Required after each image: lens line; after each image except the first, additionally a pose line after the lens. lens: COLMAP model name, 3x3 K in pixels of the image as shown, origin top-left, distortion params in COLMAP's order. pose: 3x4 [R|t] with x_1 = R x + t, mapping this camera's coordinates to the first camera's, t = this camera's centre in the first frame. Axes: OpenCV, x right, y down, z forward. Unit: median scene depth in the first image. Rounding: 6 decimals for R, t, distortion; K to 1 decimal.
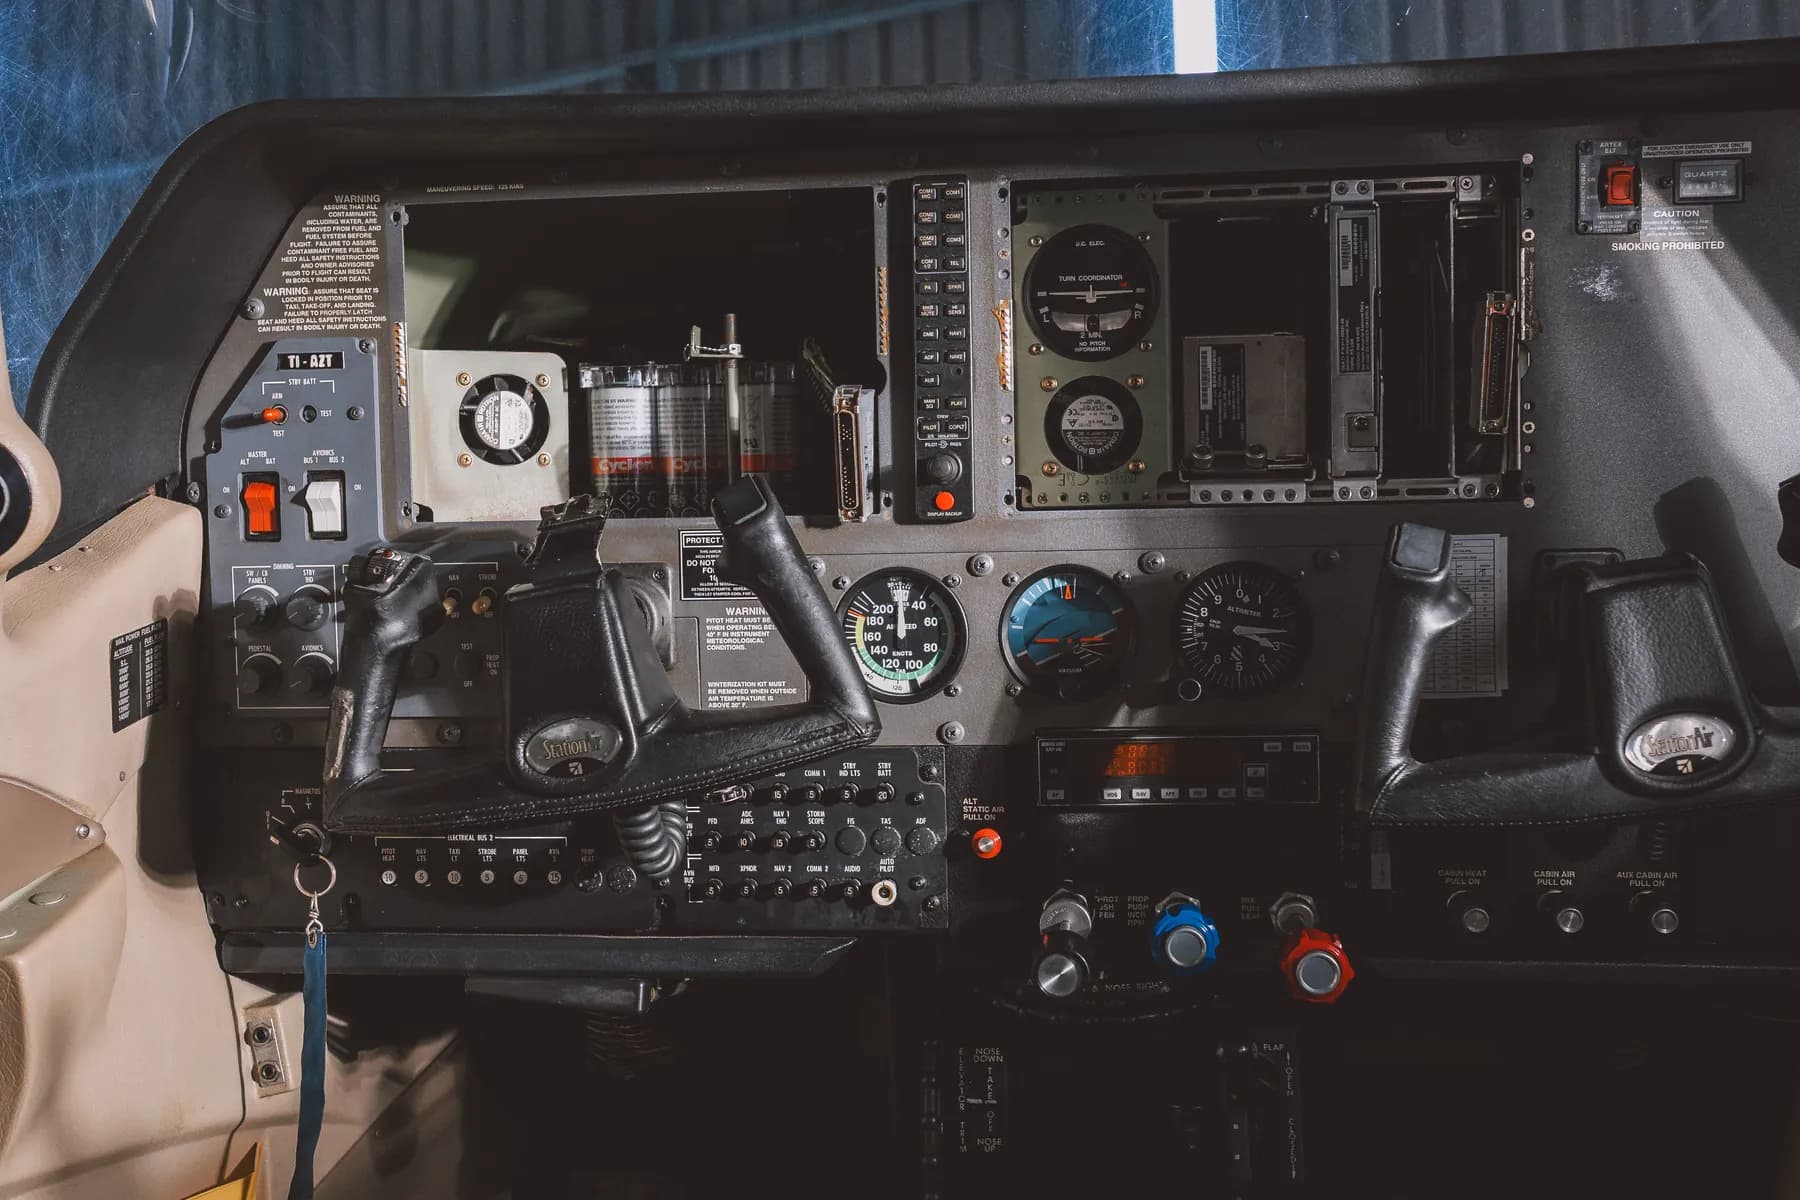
lens RADIAL K [[1959.3, 0, 870.9], [0, 1959.3, 570.4], [0, 0, 1]] dist [-0.005137, 0.008939]
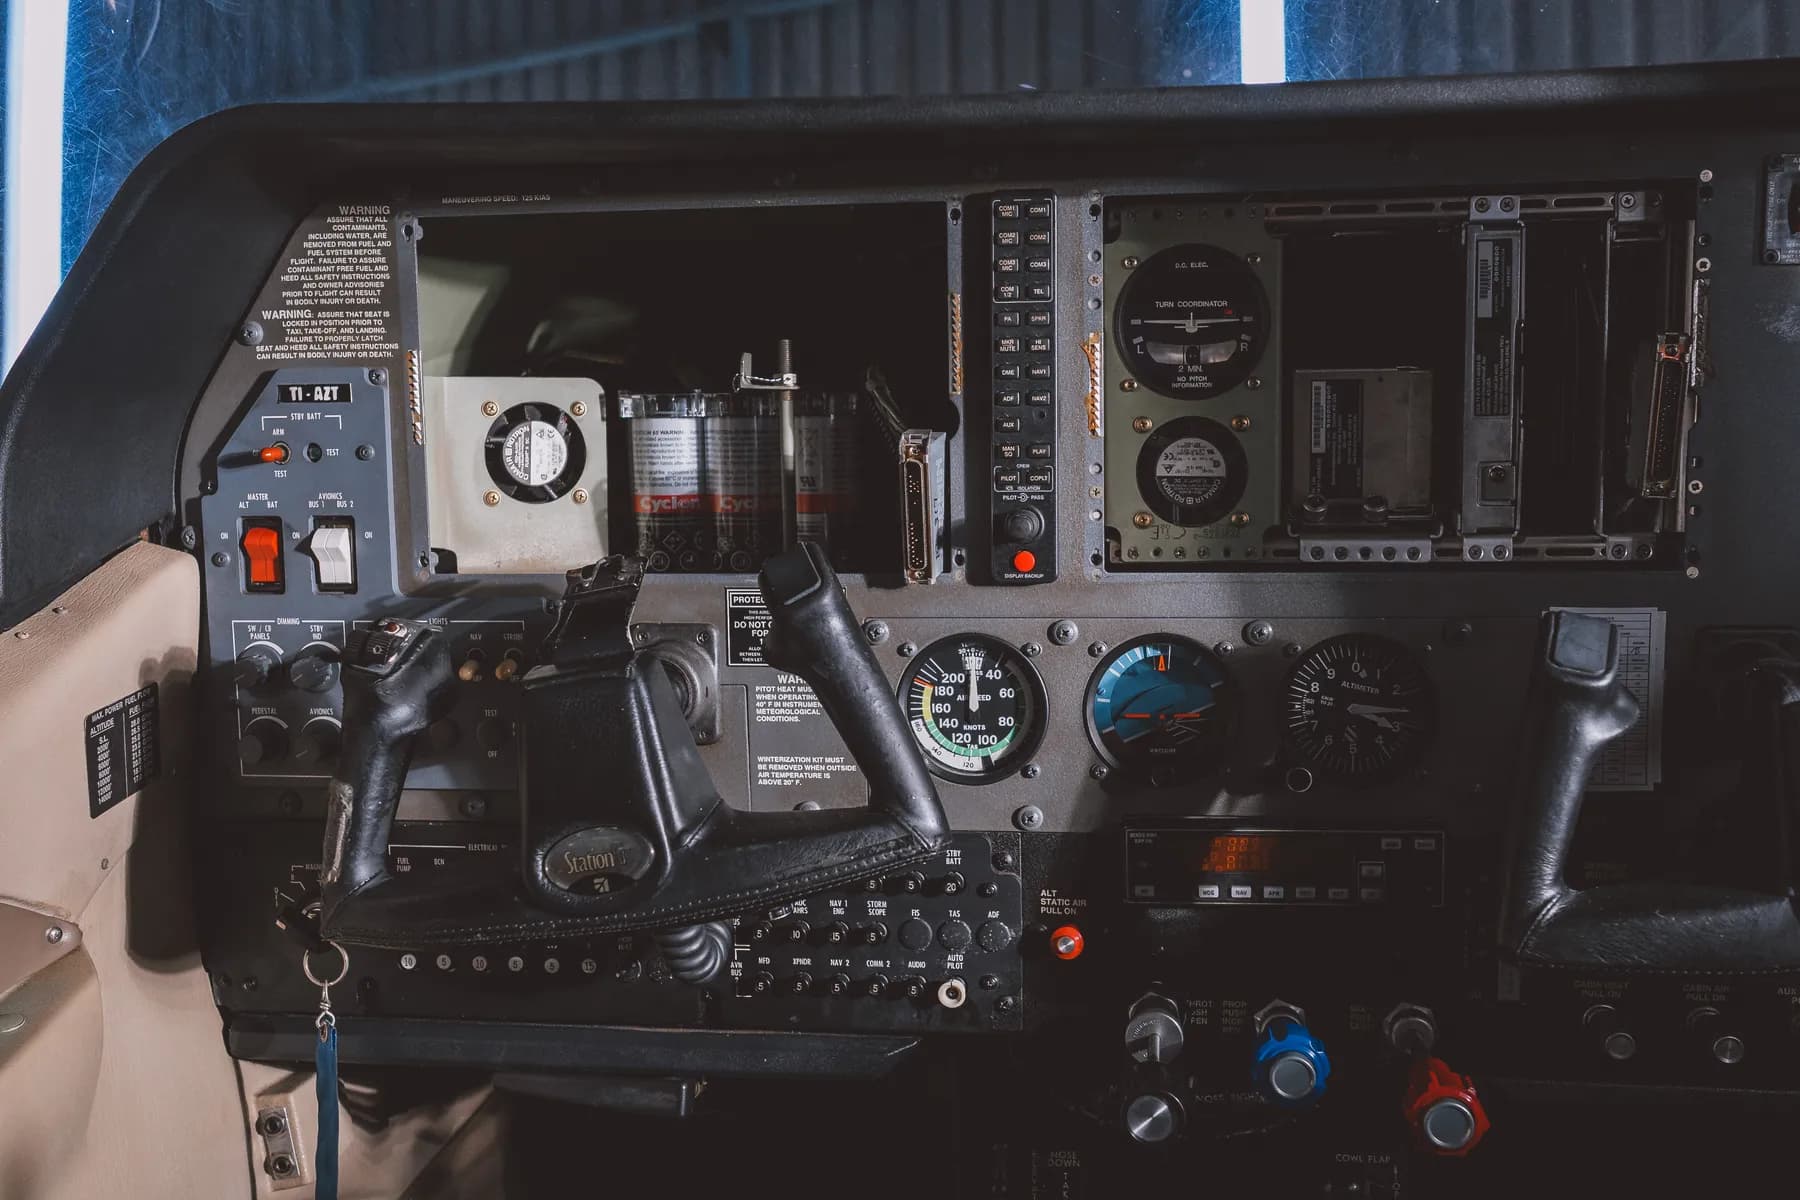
lens RADIAL K [[1820.6, 0, 904.5], [0, 1820.6, 603.5], [0, 0, 1]] dist [-0.005030, 0.010682]
pose [[0.999841, 0.007881, -0.016020, -0.003045], [-0.006897, 0.998139, 0.060586, -0.064248], [0.016468, -0.060466, 0.998034, 0.172489]]
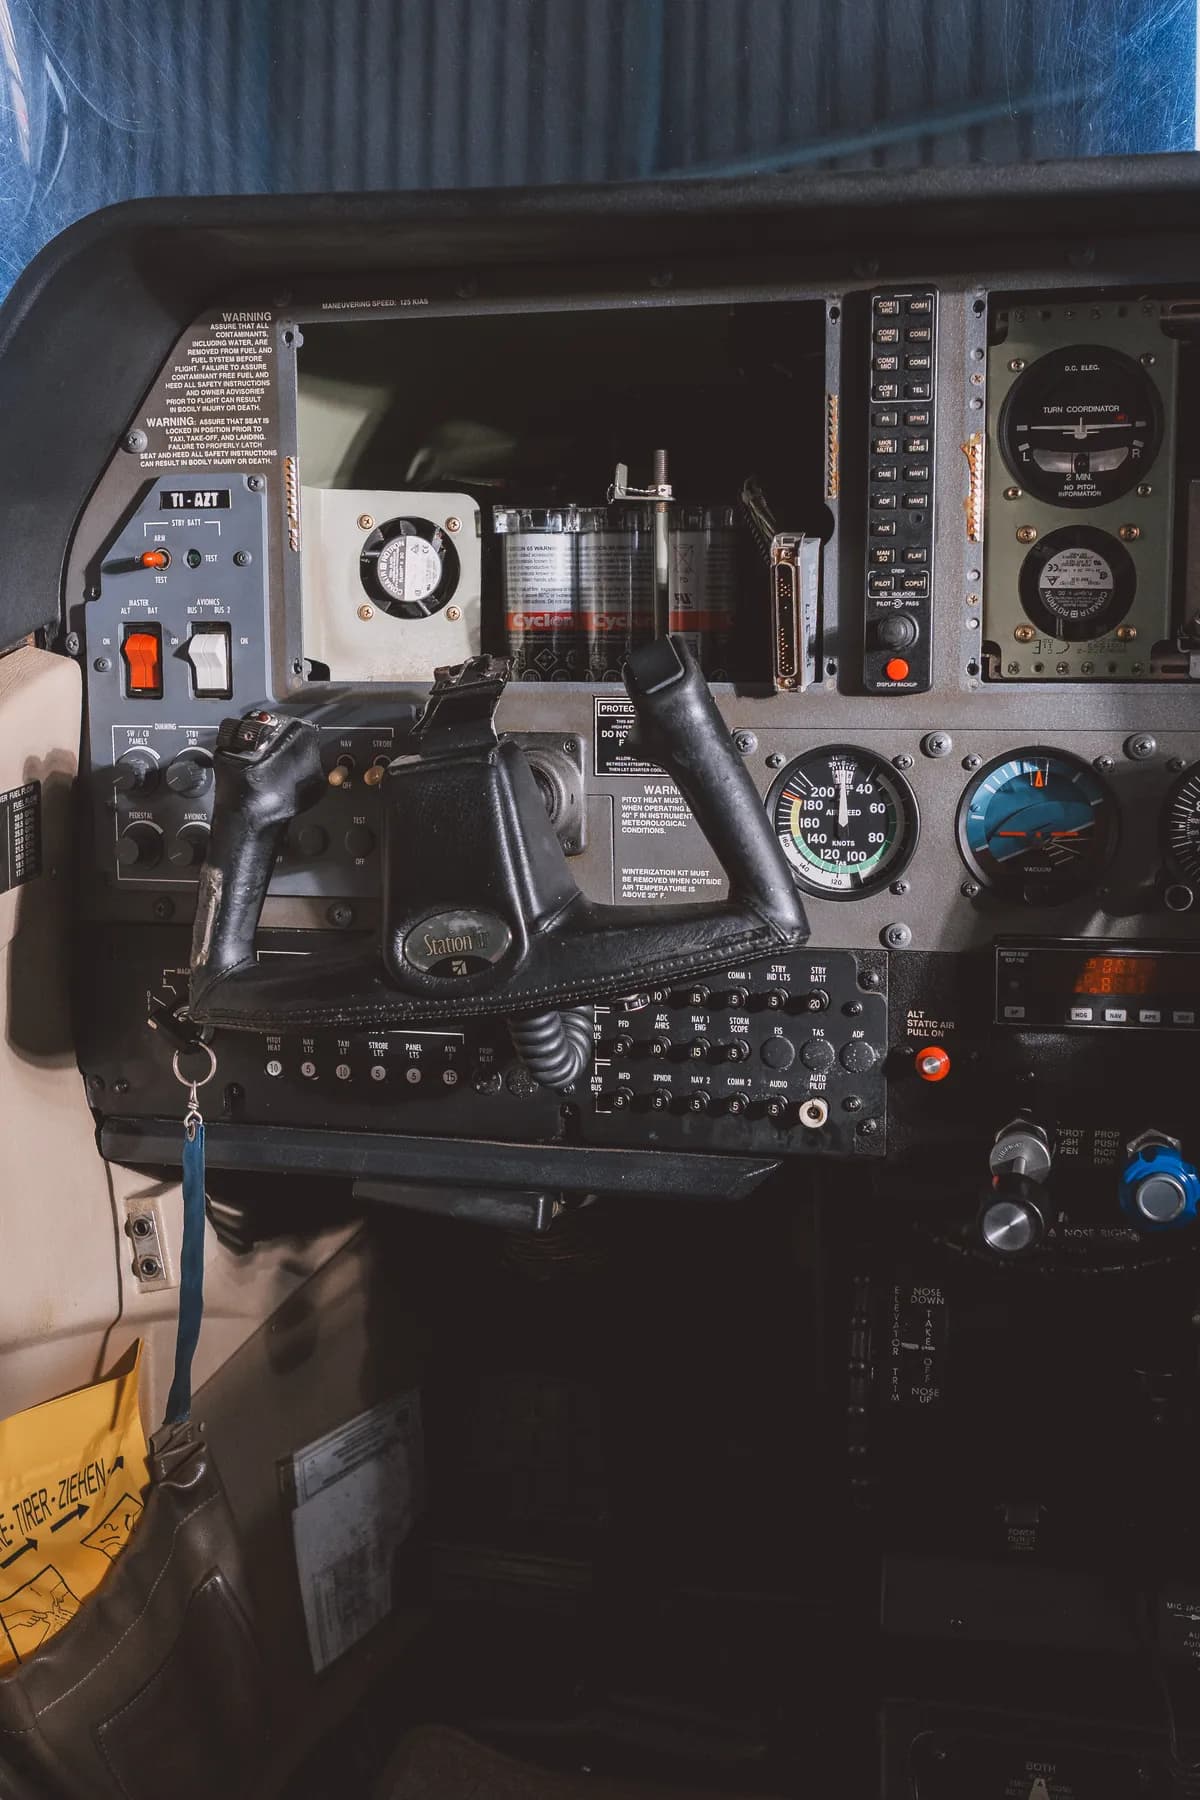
lens RADIAL K [[1959.3, 0, 600.5], [0, 1959.3, 865.0], [0, 0, 1]] dist [-0.005137, 0.008939]
pose [[0.991457, 0.032354, -0.126360, 0.019351], [-0.023146, 0.997014, 0.073670, -0.009844], [0.128367, -0.070116, 0.989245, 0.119415]]
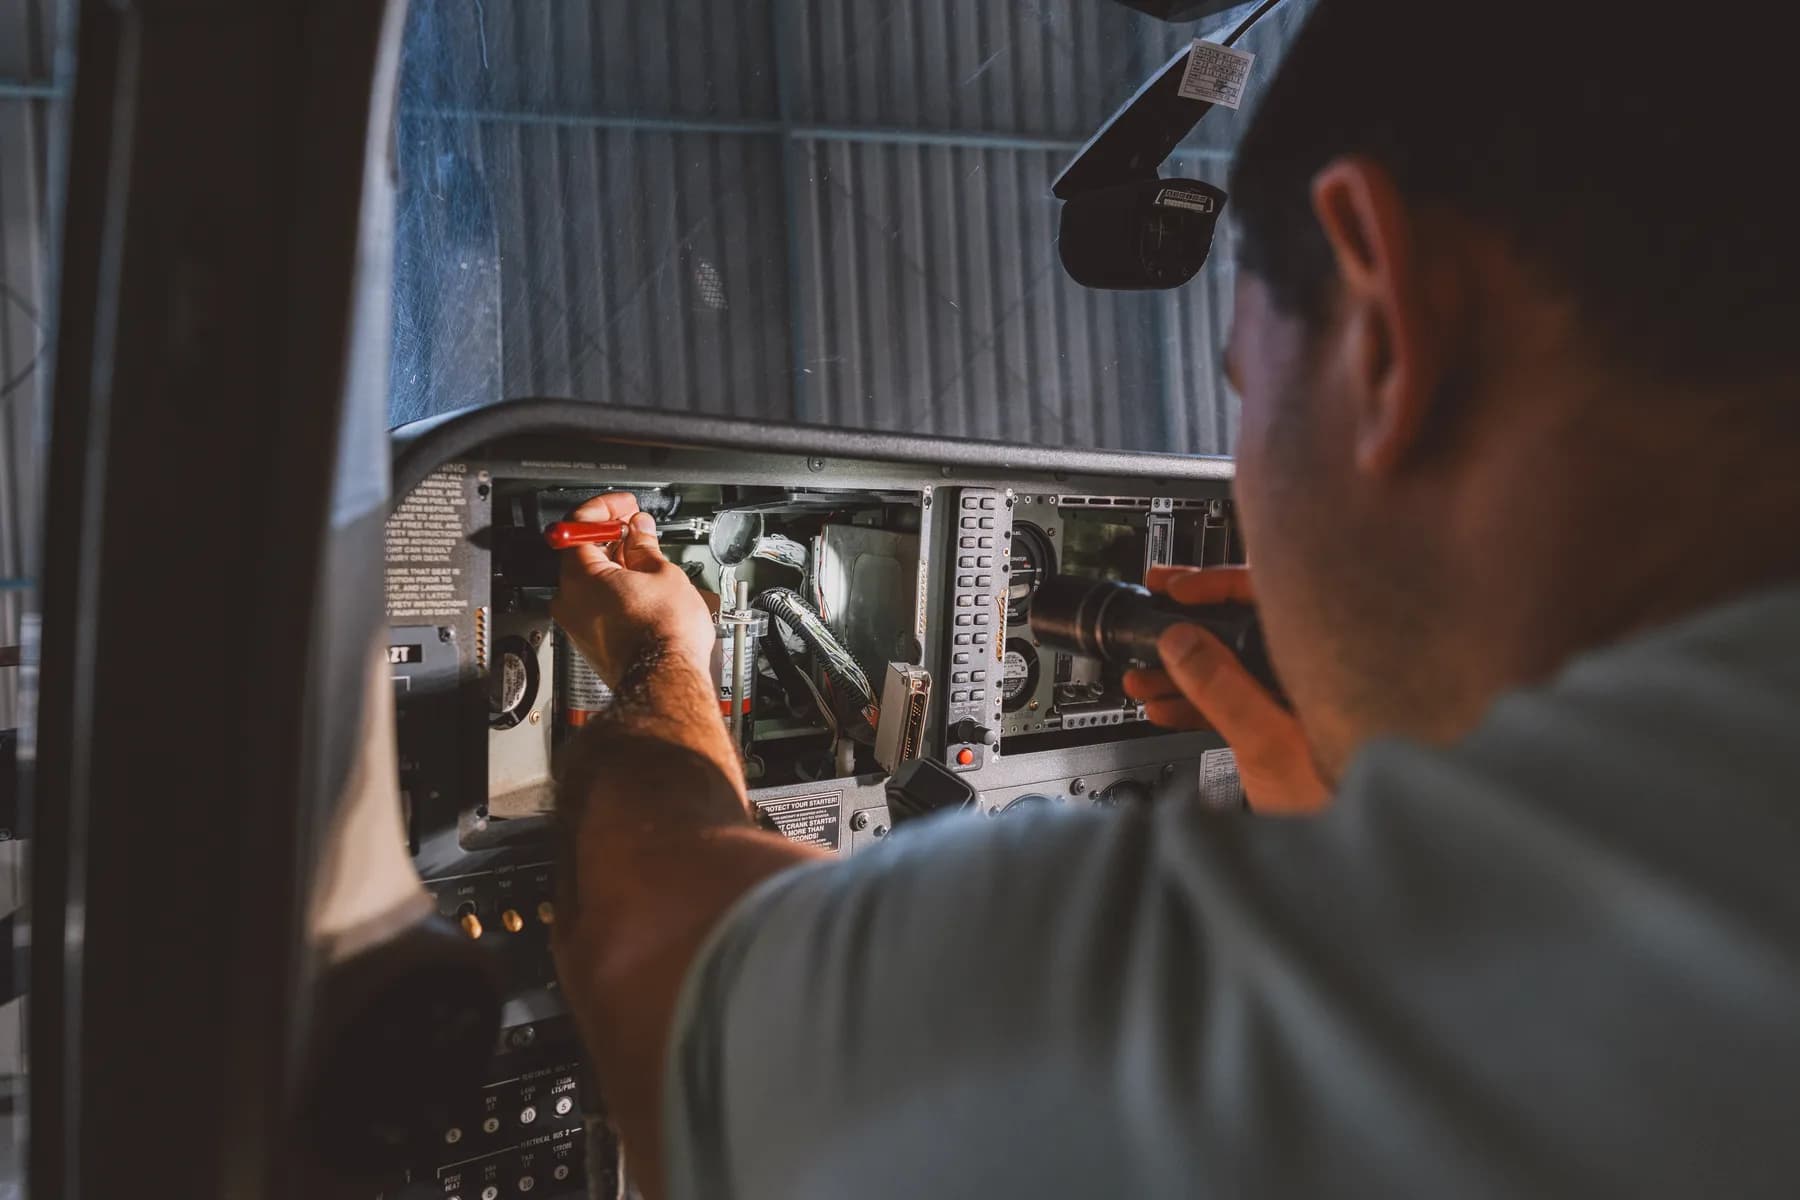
lens RADIAL K [[1208.8, 0, 900.0], [0, 1208.8, 600.0], [0, 0, 1]] dist [-0.002040, 0.004003]
pose [[0.744078, -0.019990, 0.667794, -0.474048], [-0.024734, 0.998043, 0.057435, -0.168690], [-0.667635, -0.059253, 0.742127, 0.467914]]
